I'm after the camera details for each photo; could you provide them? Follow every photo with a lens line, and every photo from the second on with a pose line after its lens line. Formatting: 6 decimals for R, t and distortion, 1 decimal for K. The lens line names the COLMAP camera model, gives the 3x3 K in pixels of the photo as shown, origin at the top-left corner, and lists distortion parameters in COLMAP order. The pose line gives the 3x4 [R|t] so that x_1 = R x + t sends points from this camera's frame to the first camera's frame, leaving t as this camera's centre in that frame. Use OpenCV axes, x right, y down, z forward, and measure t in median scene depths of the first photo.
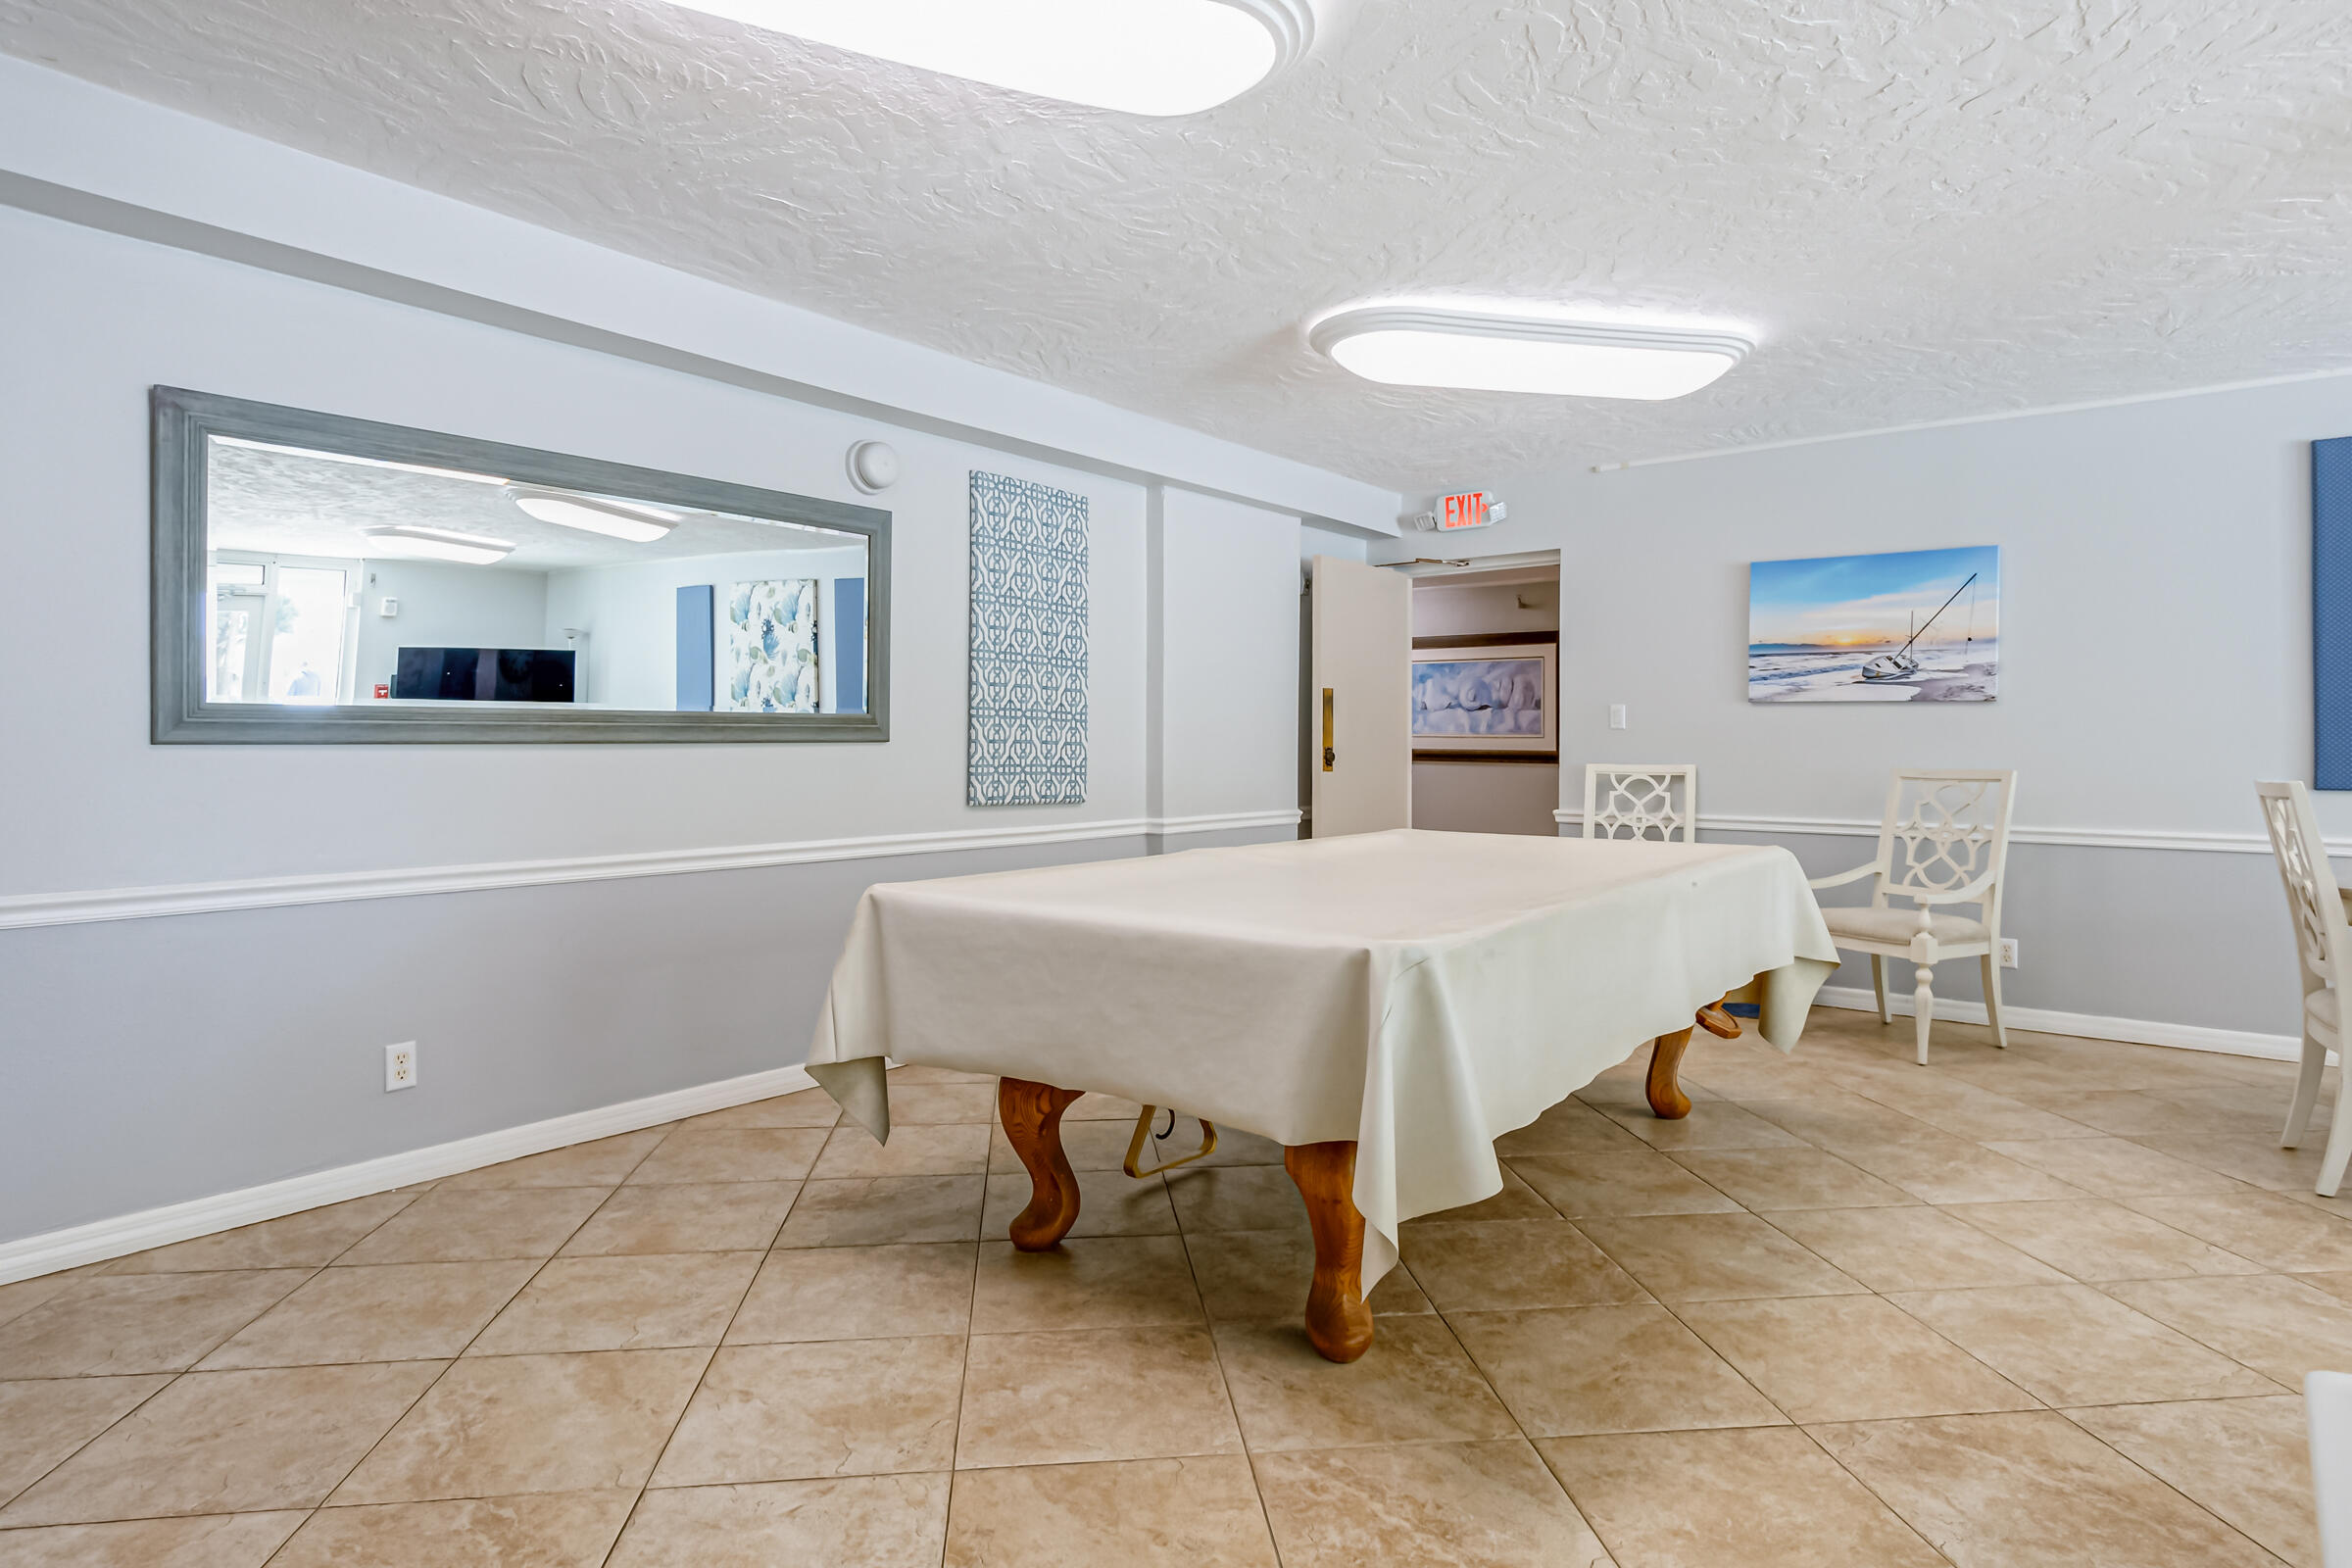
lens RADIAL K [[1245.7, 0, 1170.7], [0, 1245.7, 743.8], [0, 0, 1]] dist [0.013871, -0.000828]
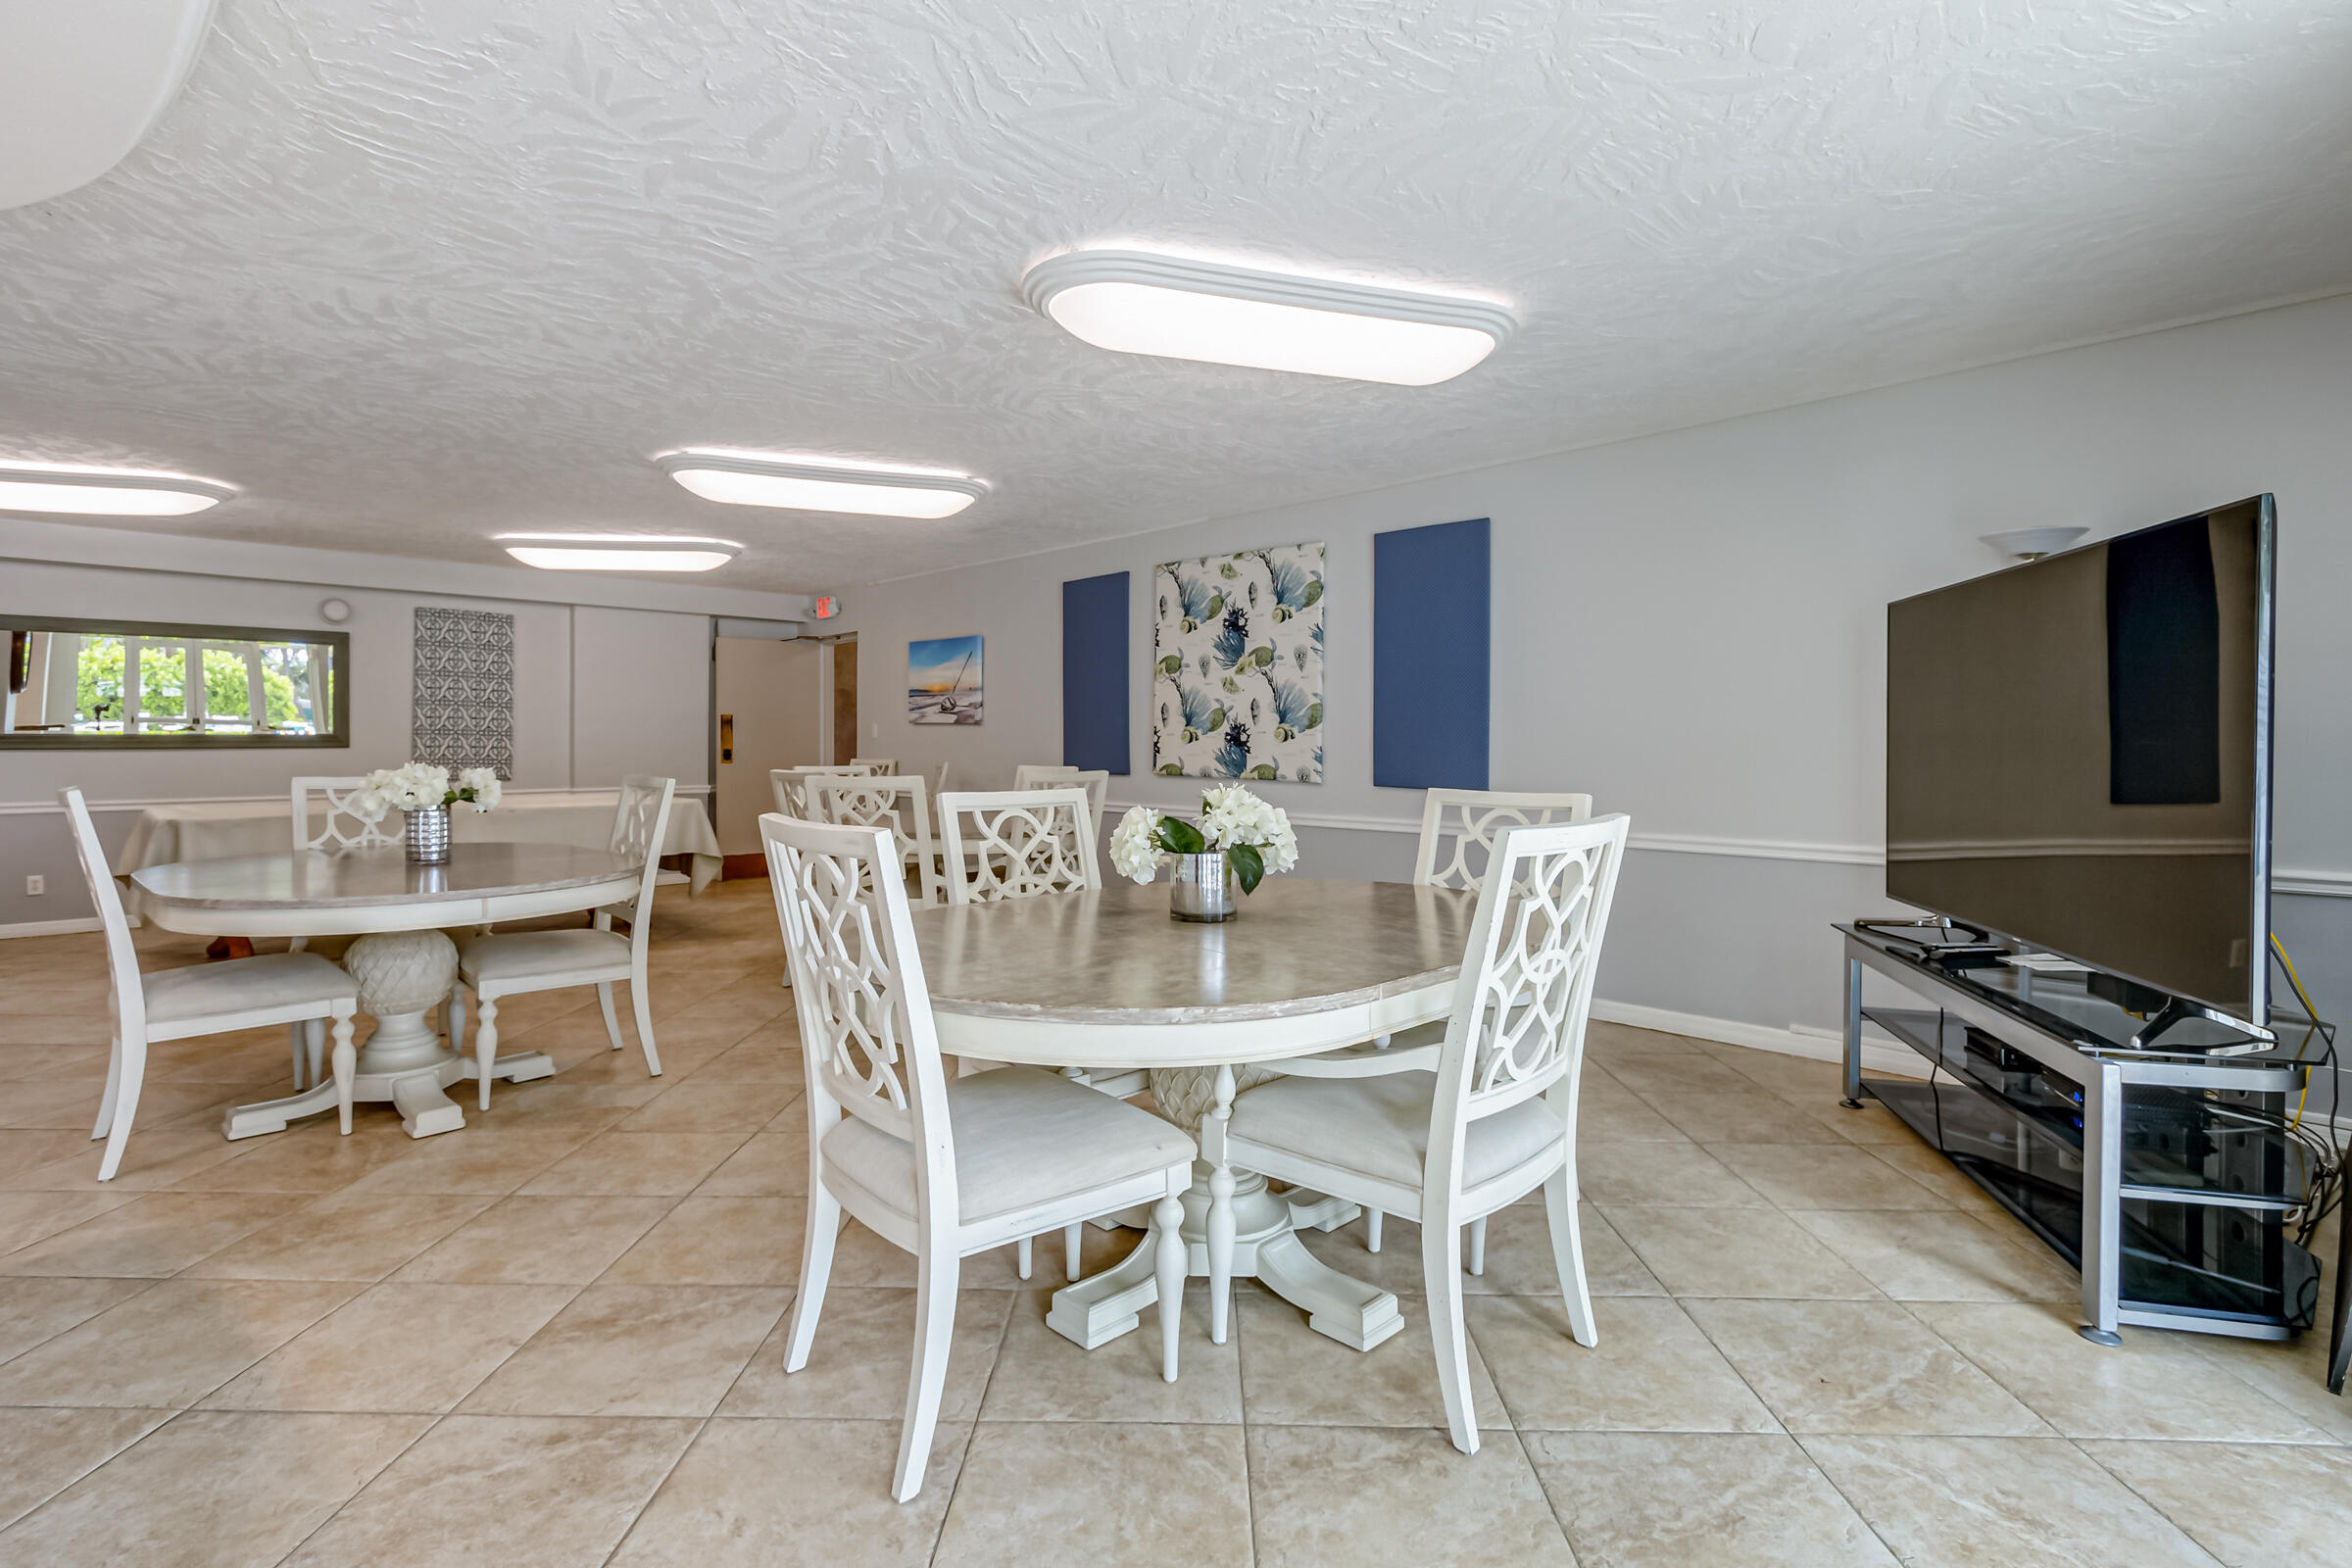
lens RADIAL K [[1070.7, 0, 1189.5], [0, 1070.7, 745.0], [0, 0, 1]] dist [0.000169, 0.000051]
pose [[0.993548, -0.000952, -0.113409, 1.113076], [0.000934, 1.000000, -0.000209, -0.002603], [0.113409, 0.000101, 0.993548, -0.473934]]
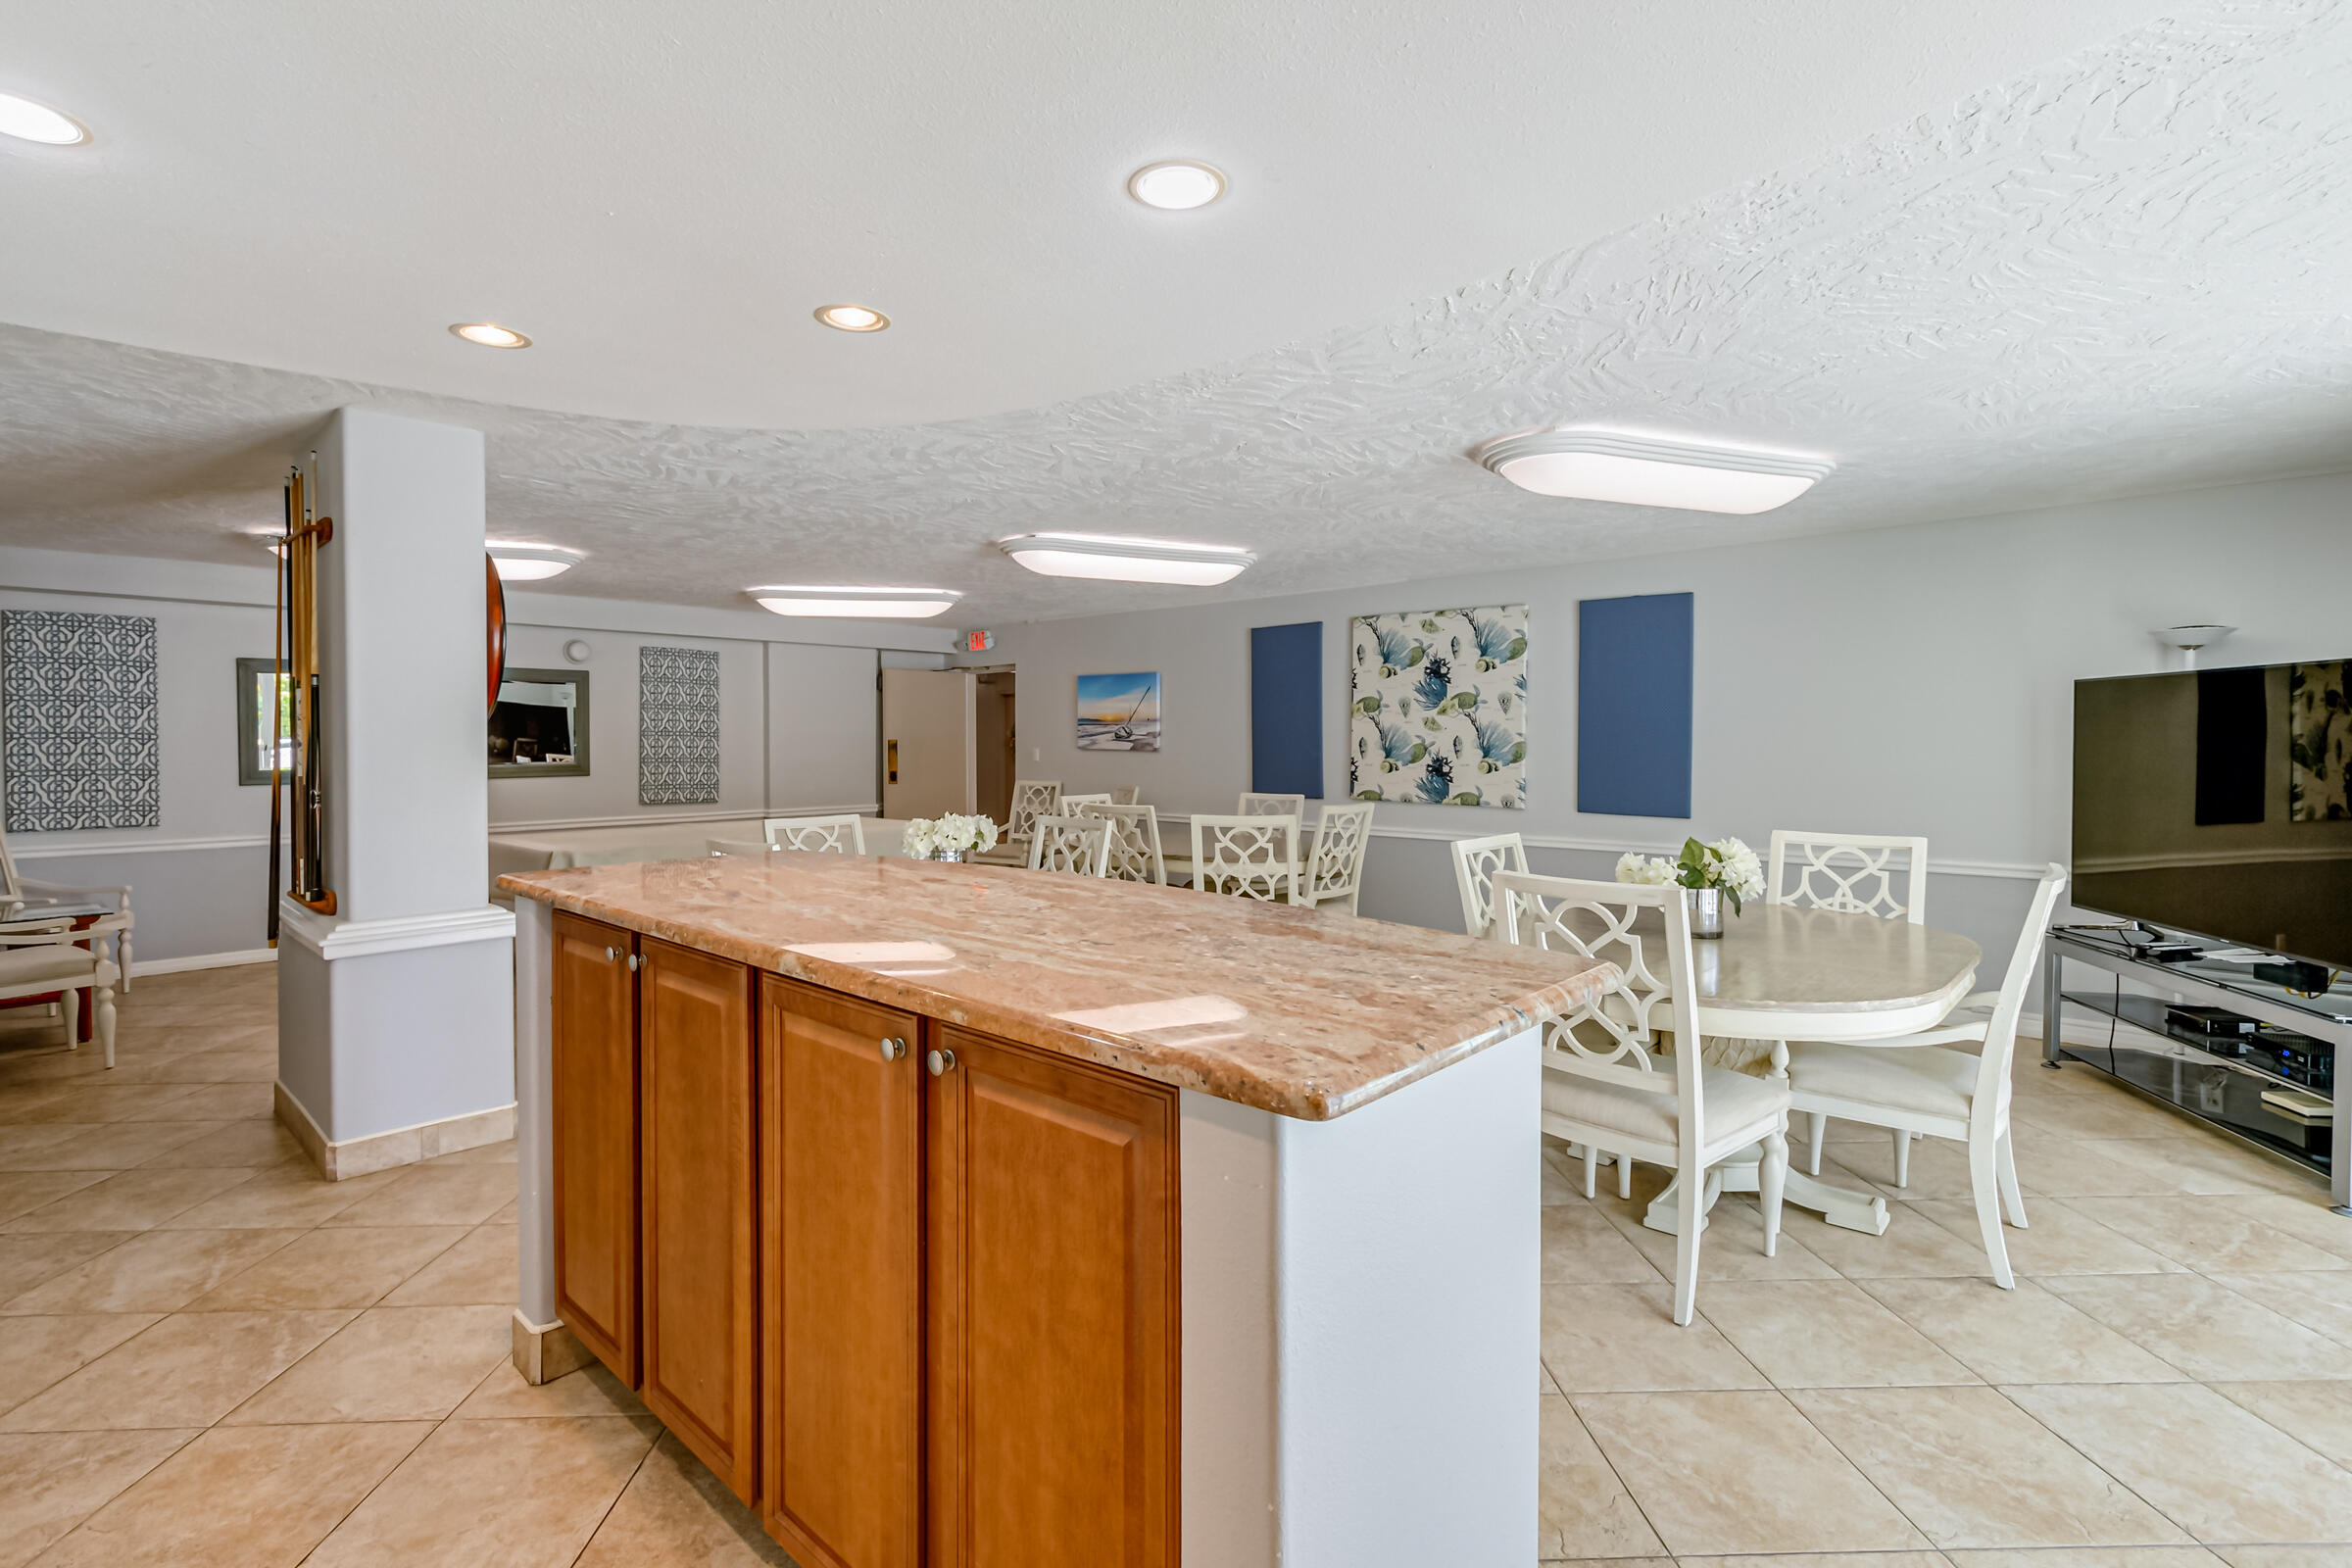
lens RADIAL K [[1047.0, 0, 1175.7], [0, 1047.0, 752.4], [0, 0, 1]] dist [-0.000226, -0.000029]
pose [[0.998247, -0.004286, -0.059038, 0.774775], [0.004867, 0.999941, 0.009697, -0.046592], [0.058993, -0.009967, 0.998209, -0.661531]]
